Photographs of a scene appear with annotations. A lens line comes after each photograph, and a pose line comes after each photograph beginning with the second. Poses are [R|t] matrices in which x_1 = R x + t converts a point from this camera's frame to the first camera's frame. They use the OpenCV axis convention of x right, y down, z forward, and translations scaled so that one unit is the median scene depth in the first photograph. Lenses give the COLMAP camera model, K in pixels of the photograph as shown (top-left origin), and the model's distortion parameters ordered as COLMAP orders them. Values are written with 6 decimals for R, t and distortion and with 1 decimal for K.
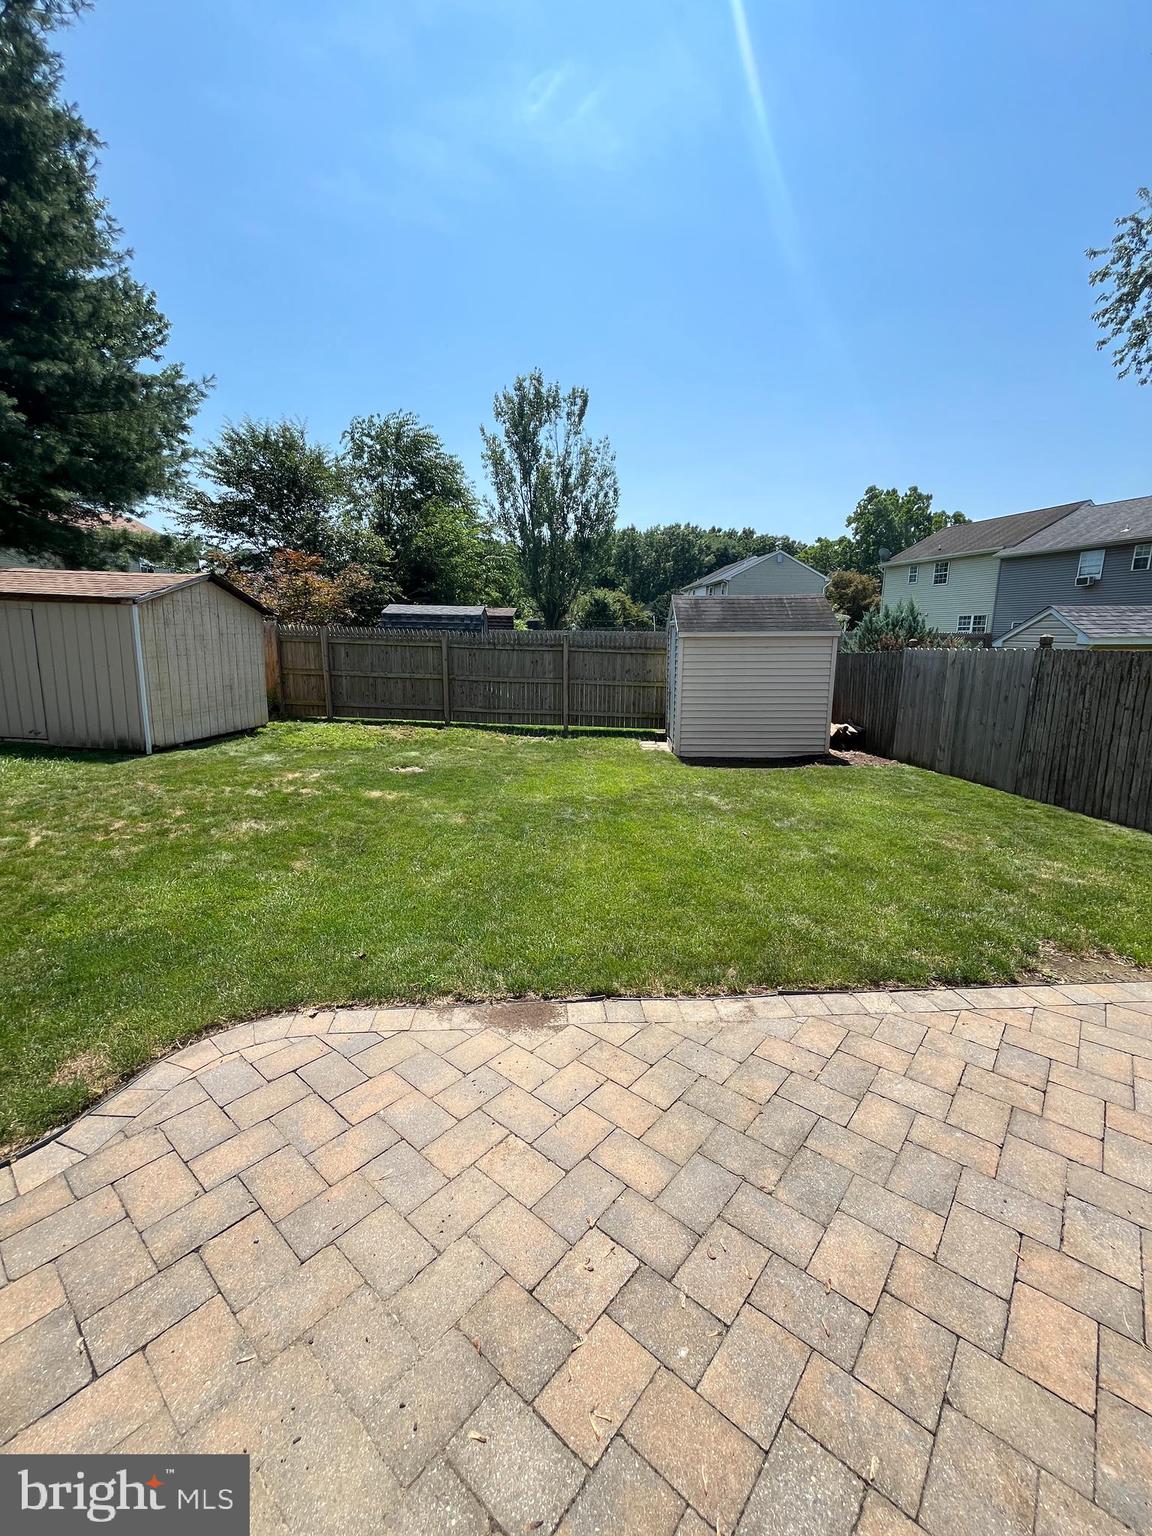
lens RADIAL K [[619.9, 0, 581.6], [0, 619.9, 774.5], [0, 0, 1]] dist [-0.003966, 0.000728]
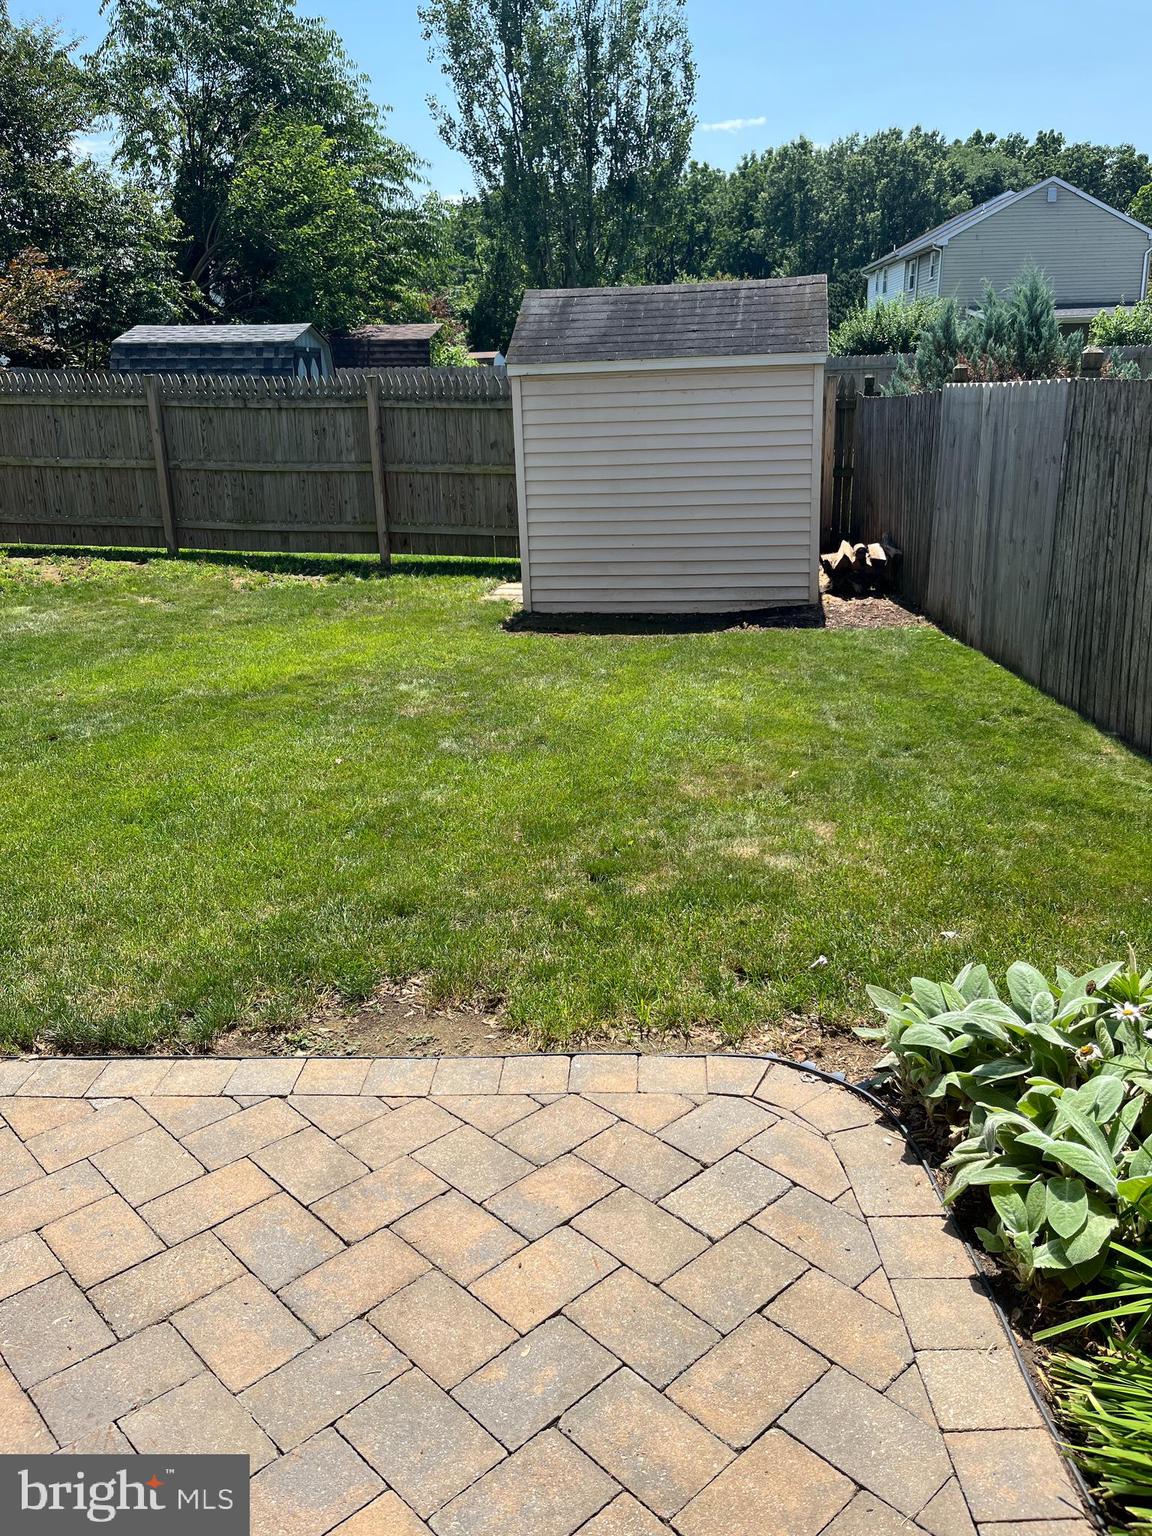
lens RADIAL K [[1163.8, 0, 586.3], [0, 1163.8, 758.5], [0, 0, 1]] dist [0.052117, -0.082435]
pose [[0.992665, 0.007334, -0.120678, 0.153713], [0.004535, 0.995197, 0.097785, -0.000838], [0.120815, -0.097615, 0.987864, 0.011215]]
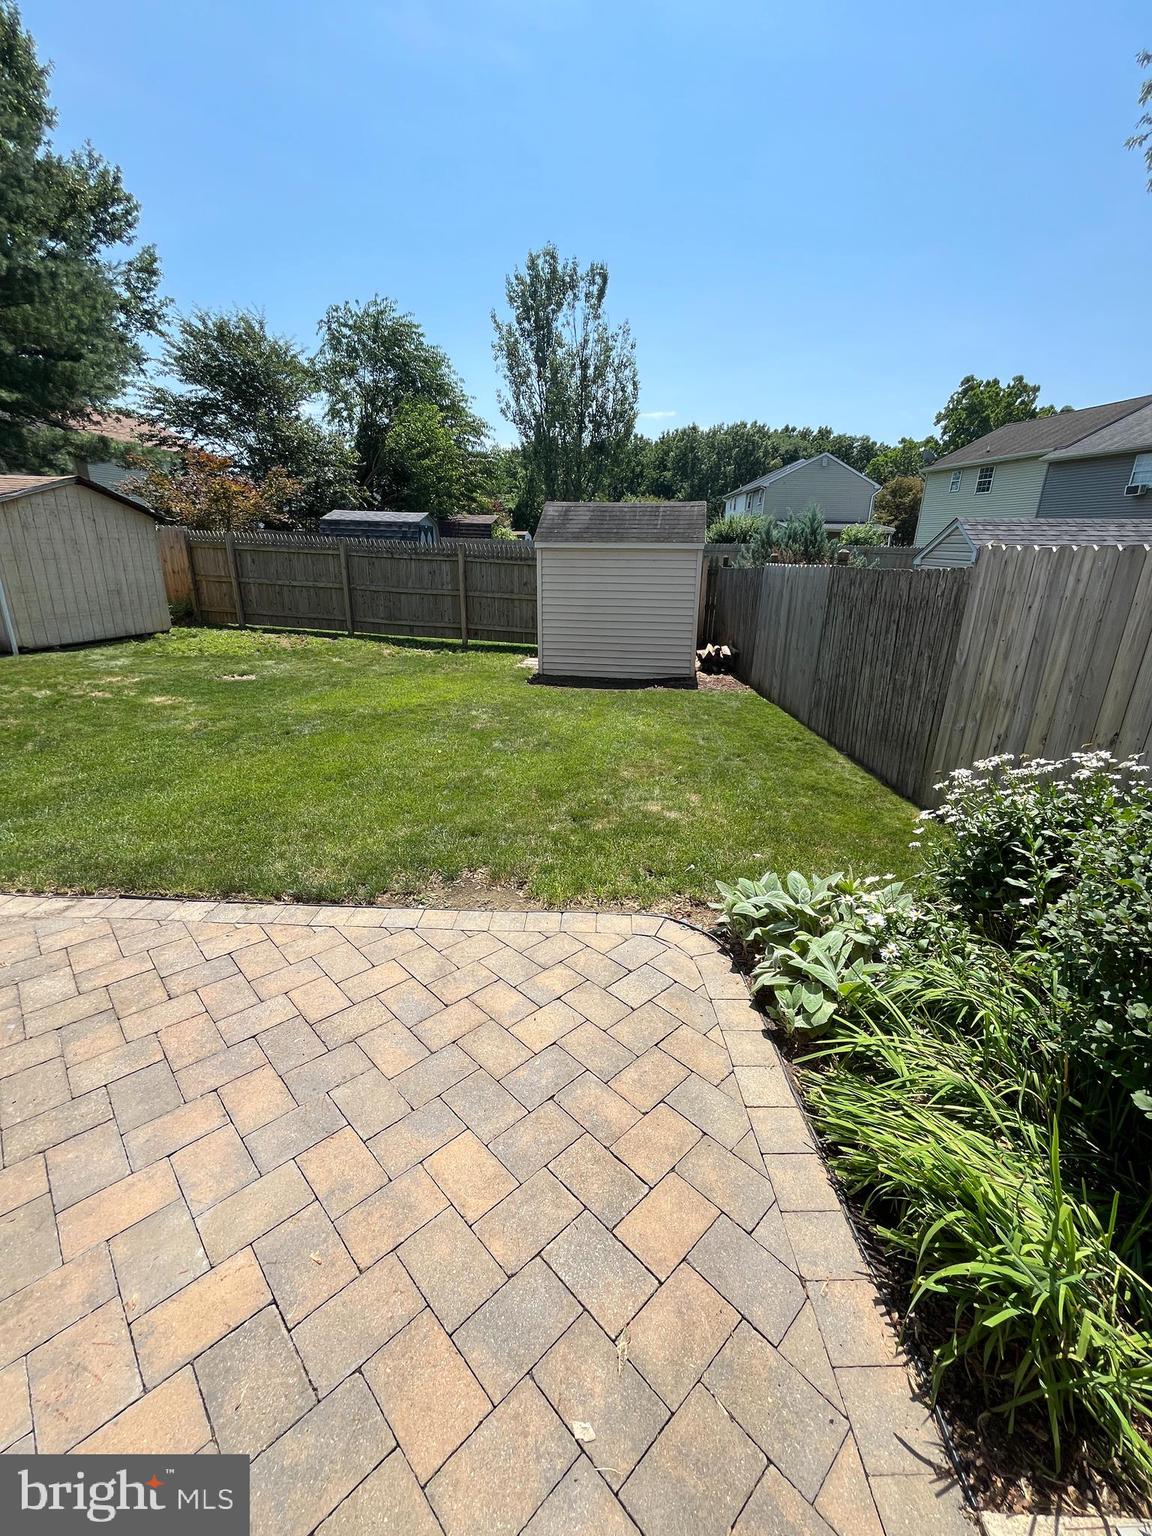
lens RADIAL K [[619.9, 0, 581.6], [0, 619.9, 772.2], [0, 0, 1]] dist [-0.003966, 0.000728]
pose [[0.994363, 0.048627, -0.094224, 0.151873], [-0.036079, 0.990781, 0.130579, -0.002685], [0.099705, -0.126443, 0.986950, 0.008892]]
